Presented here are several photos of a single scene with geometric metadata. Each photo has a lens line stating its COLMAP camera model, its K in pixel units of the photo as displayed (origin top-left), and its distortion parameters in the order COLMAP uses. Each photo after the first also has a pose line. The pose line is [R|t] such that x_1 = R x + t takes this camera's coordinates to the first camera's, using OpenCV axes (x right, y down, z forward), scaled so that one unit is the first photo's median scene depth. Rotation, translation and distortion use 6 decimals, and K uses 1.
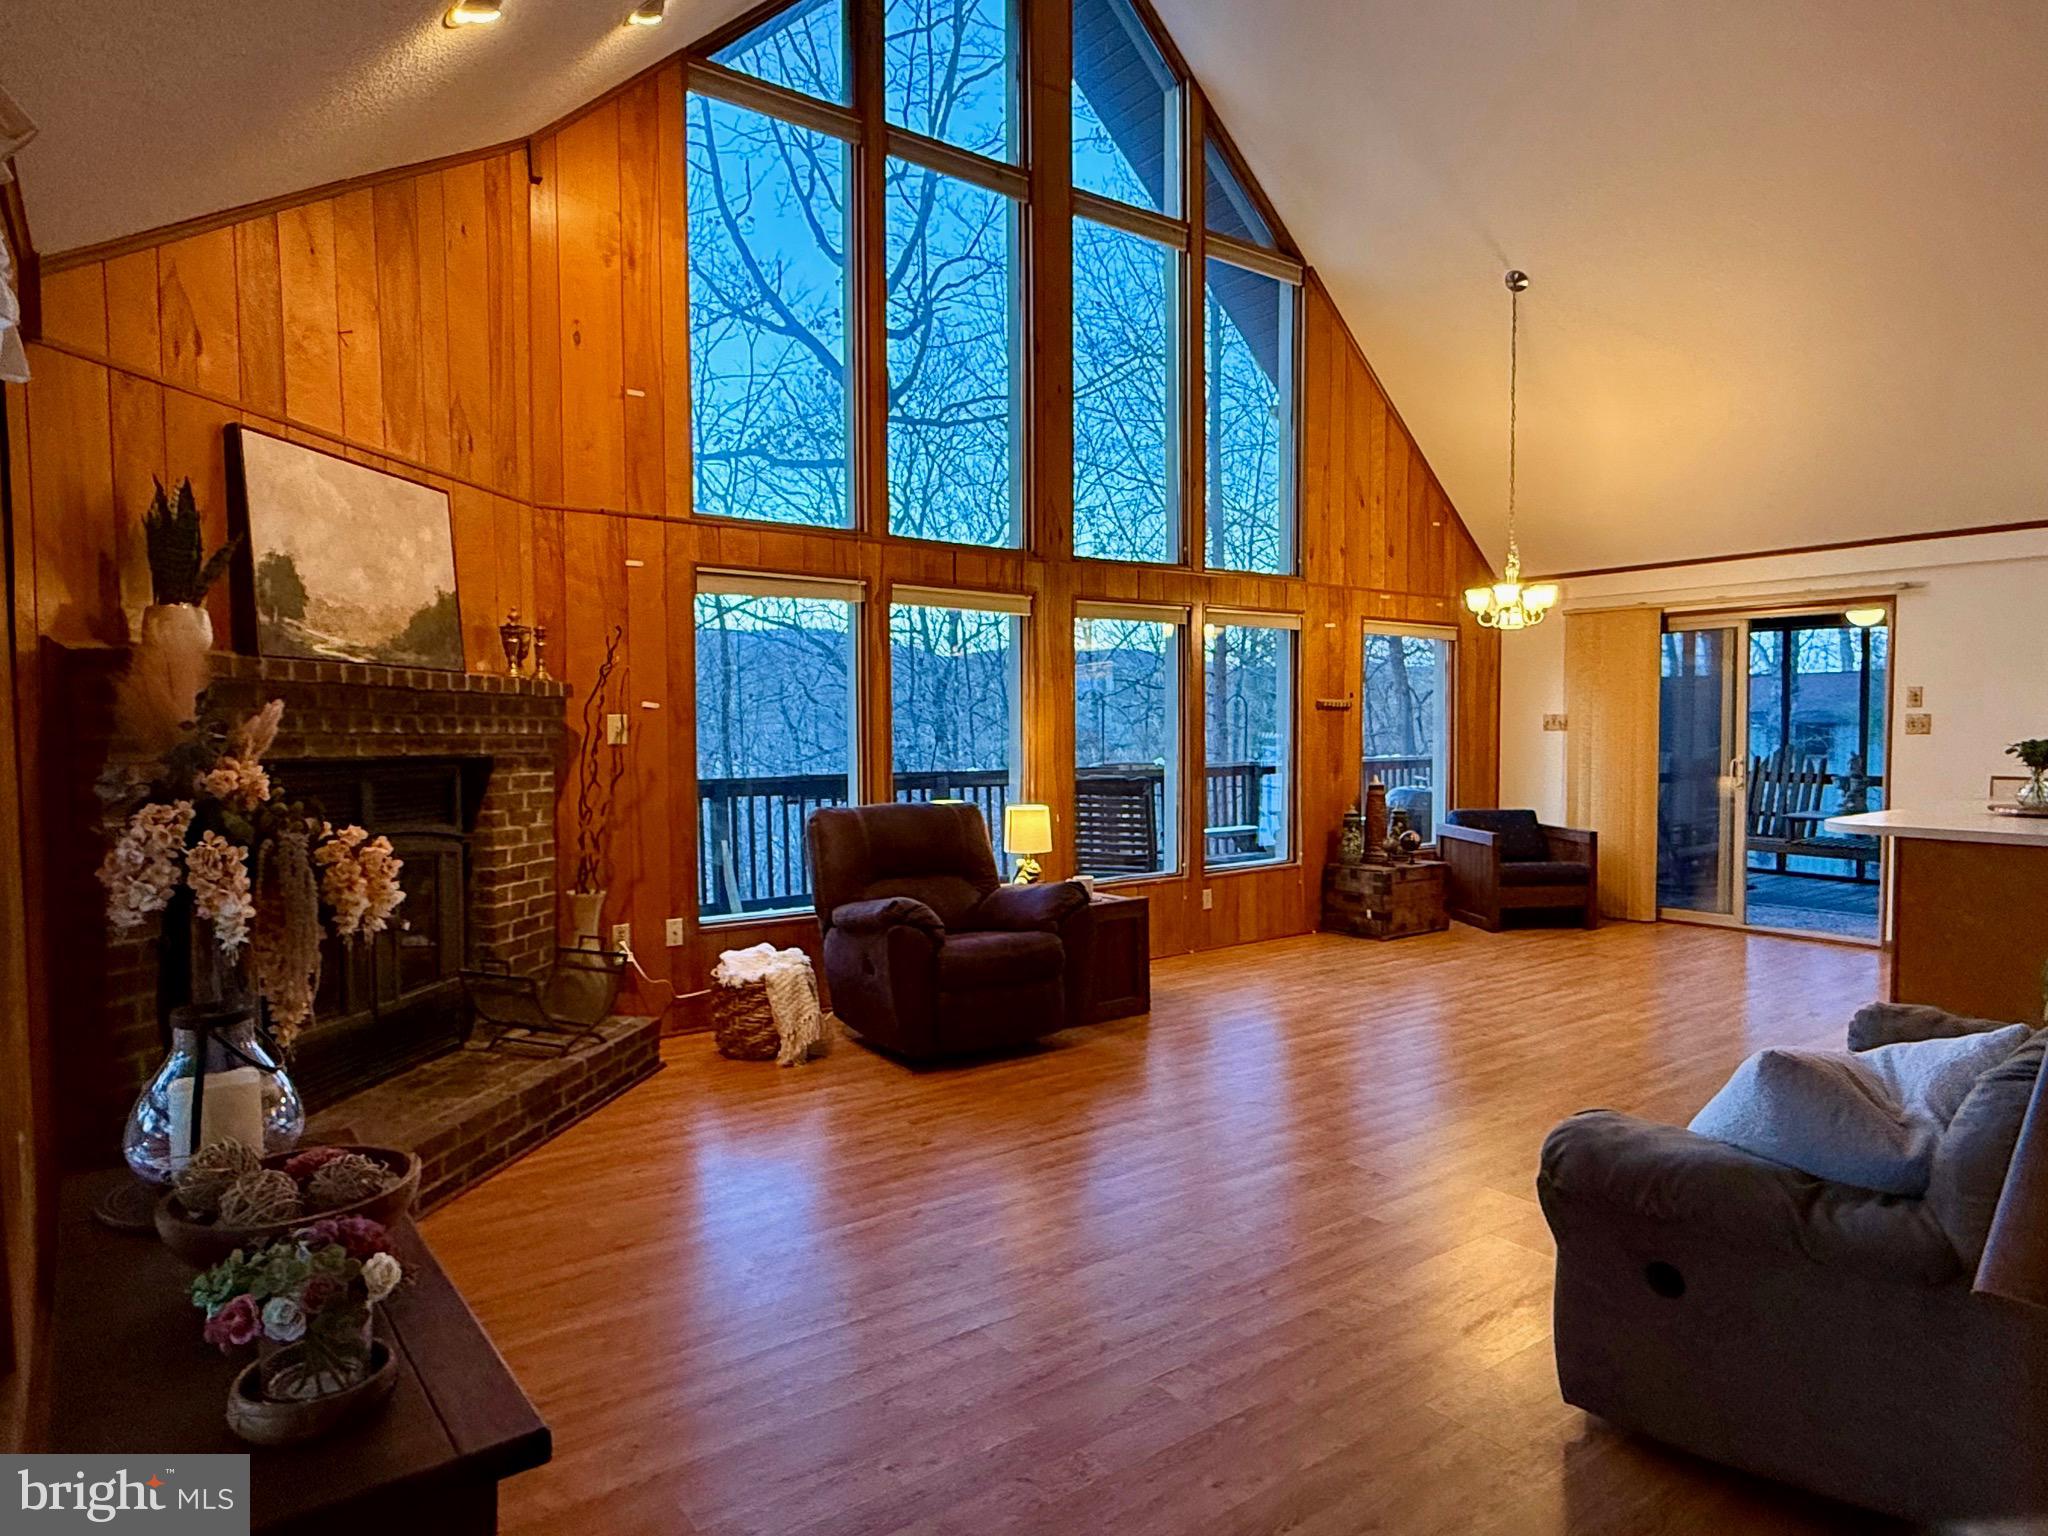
lens RADIAL K [[1204.9, 0, 1017.3], [0, 1204.9, 770.4], [0, 0, 1]] dist [-0.003183, -0.000103]
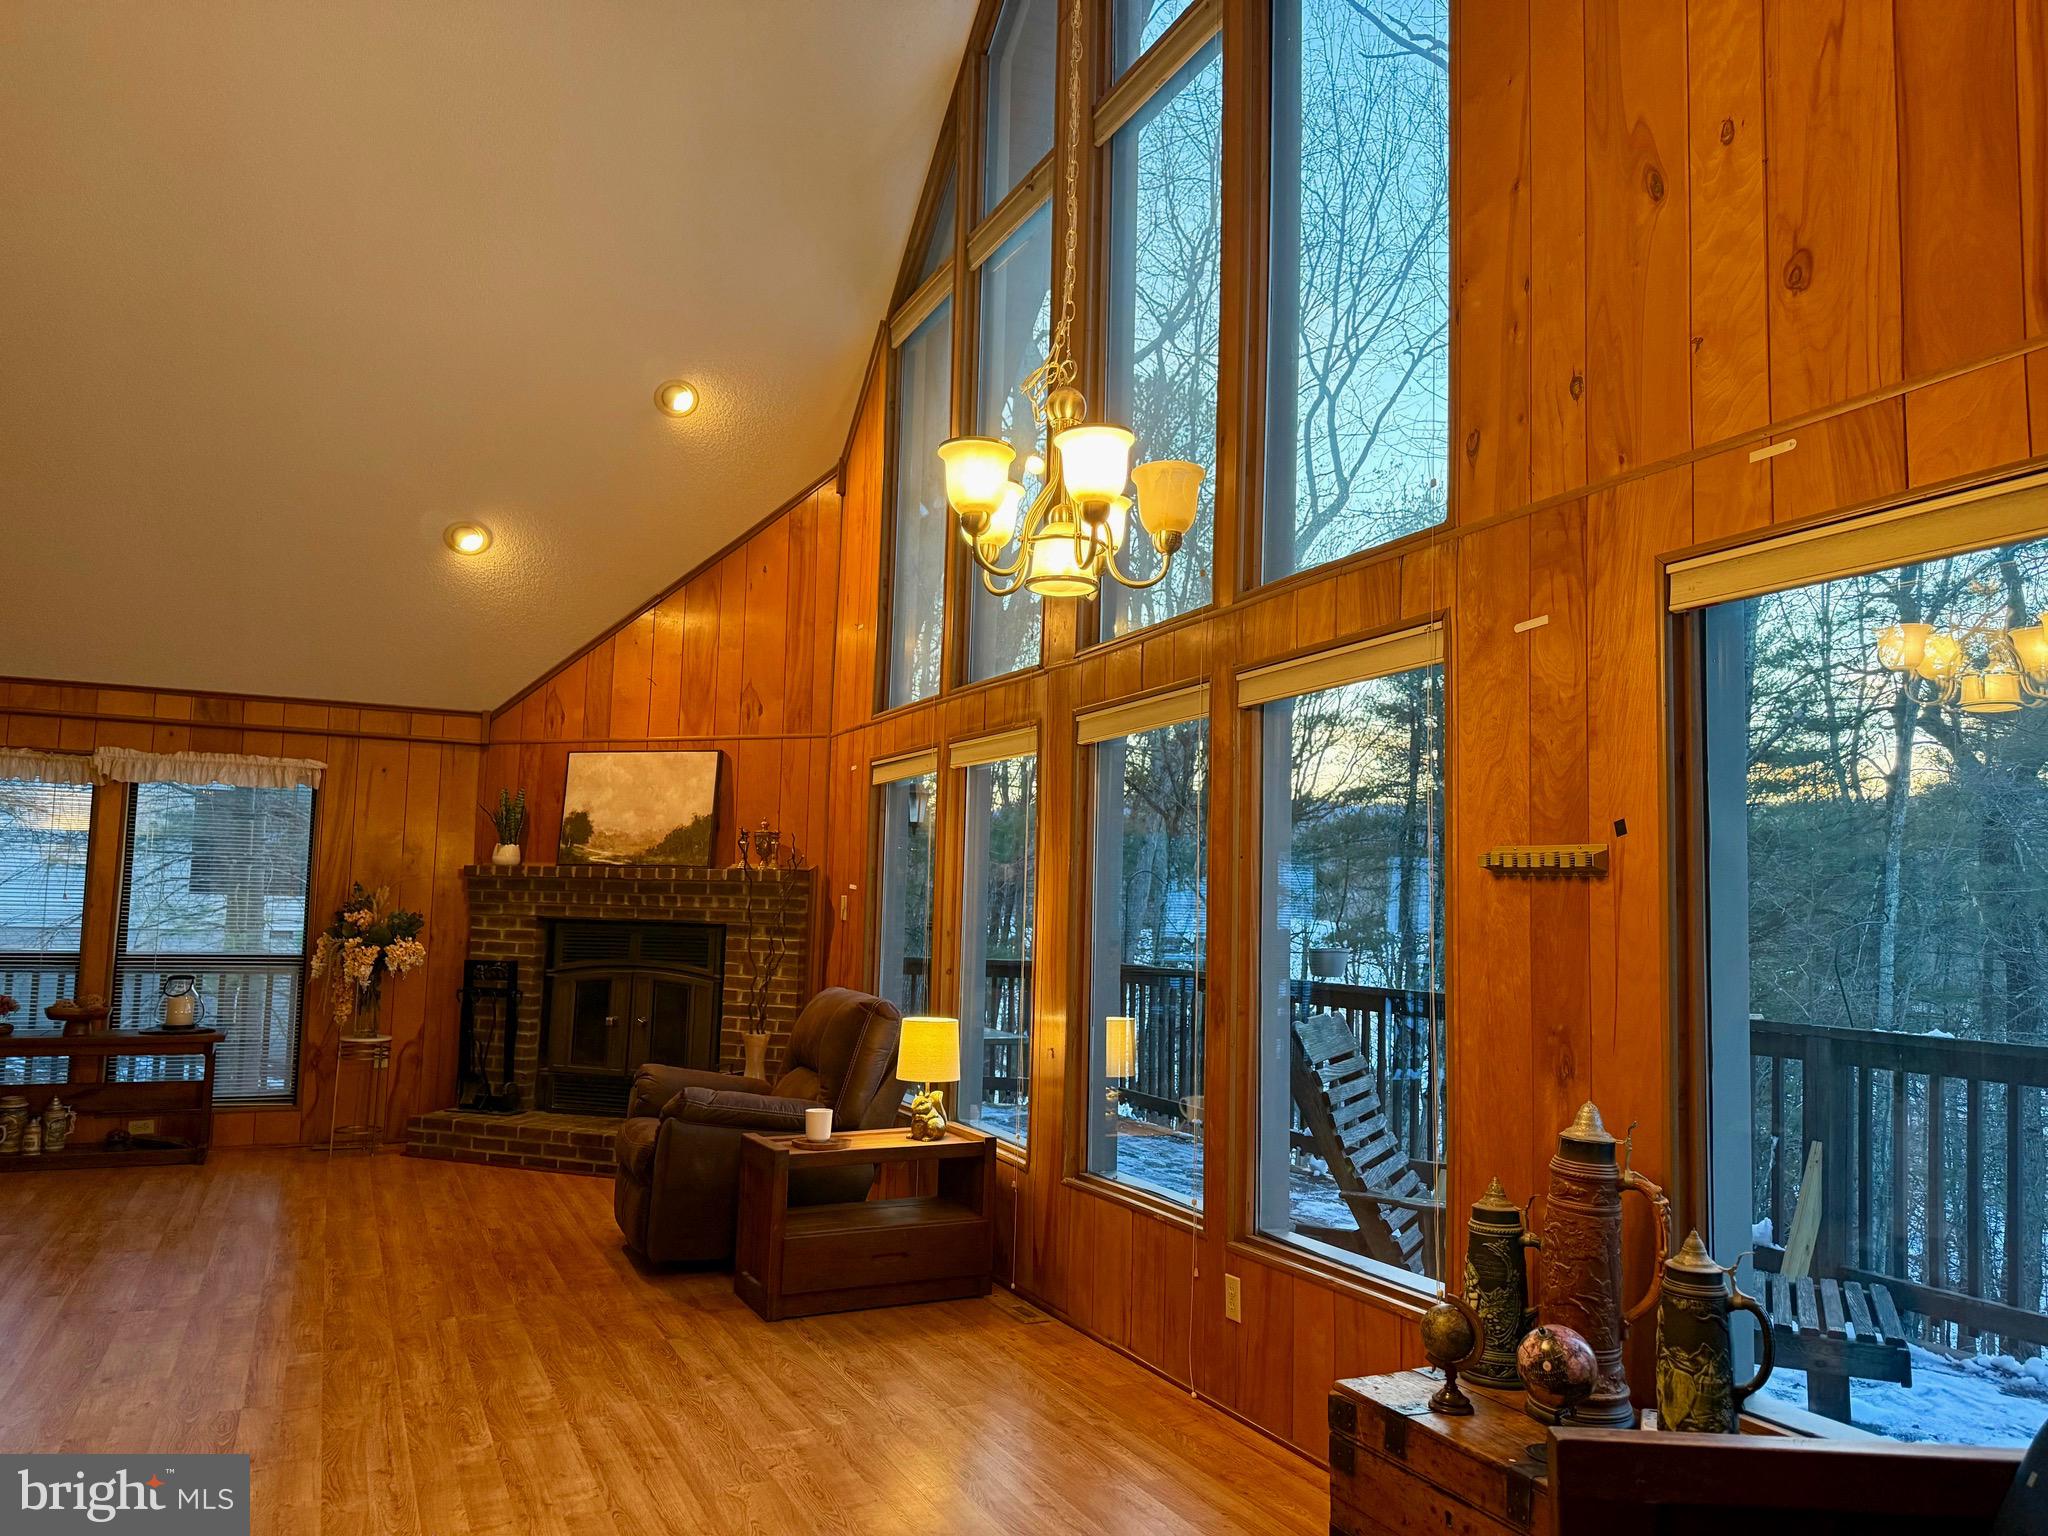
lens RADIAL K [[1441.7, 0, 1017.4], [0, 1441.7, 777.2], [0, 0, 1]] dist [0.129833, -0.201278]
pose [[-0.198386, -0.090699, -0.975918, 1.111008], [-0.058170, 0.995043, -0.080652, -0.061075], [0.978396, 0.040769, -0.202679, 1.547928]]
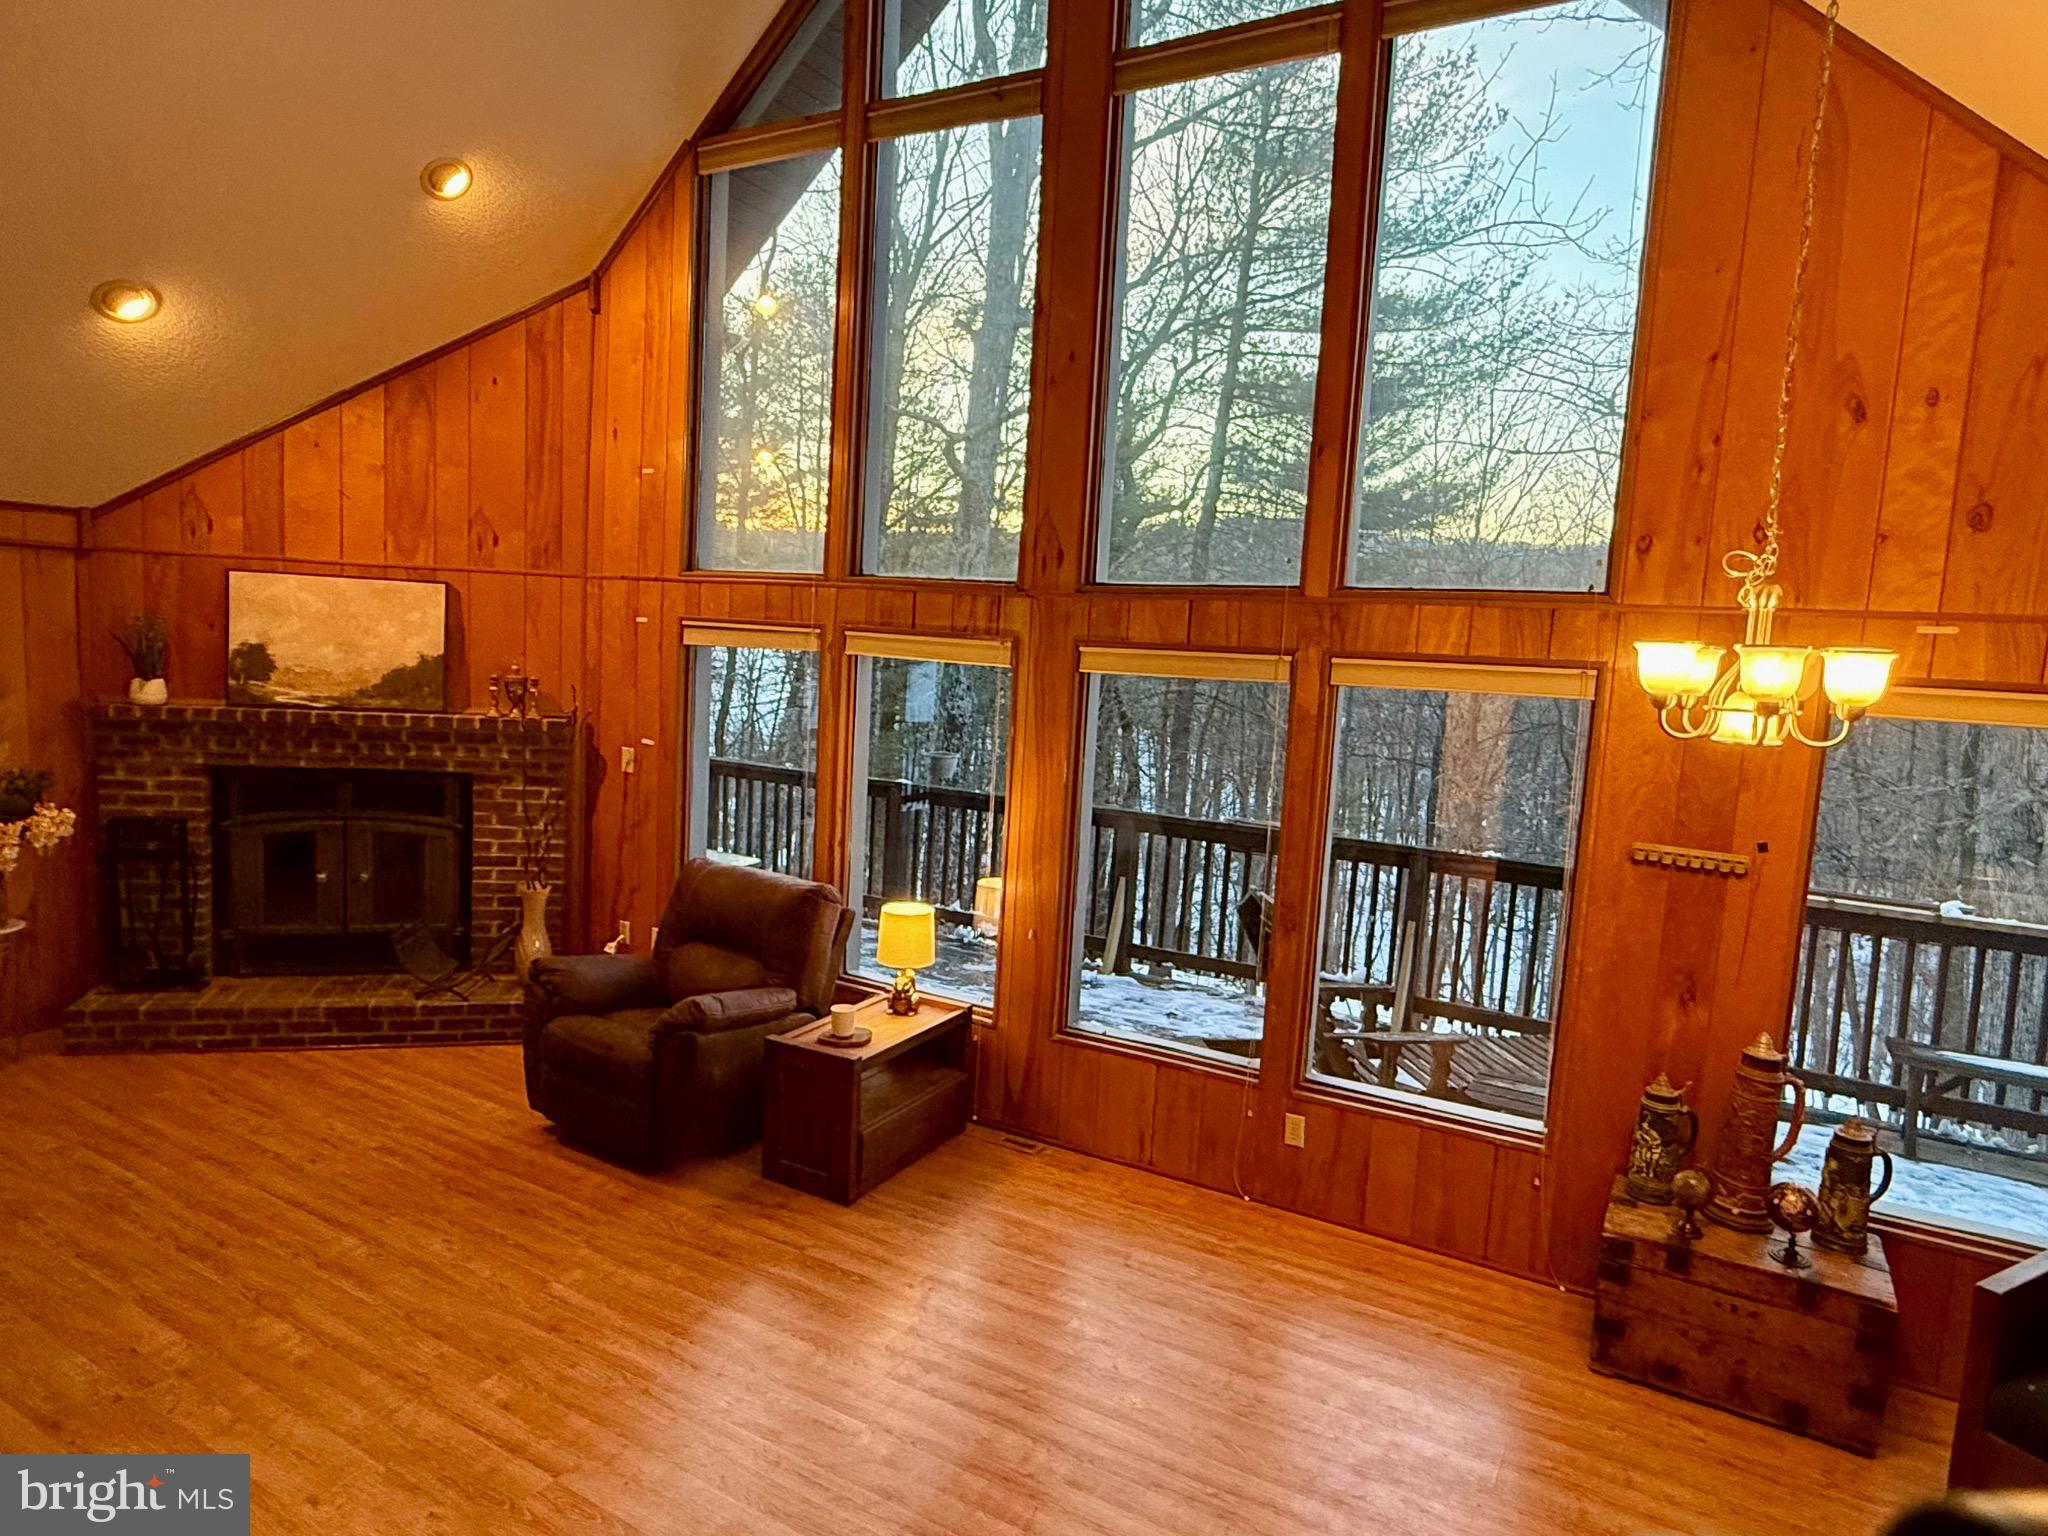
lens RADIAL K [[1204.9, 0, 1017.3], [0, 1204.9, 770.4], [0, 0, 1]] dist [-0.003183, -0.000103]
pose [[0.394564, 0.125787, -0.910218, 0.964439], [-0.086950, 0.991252, 0.099294, -0.186953], [0.914745, 0.039966, 0.402049, 0.930943]]
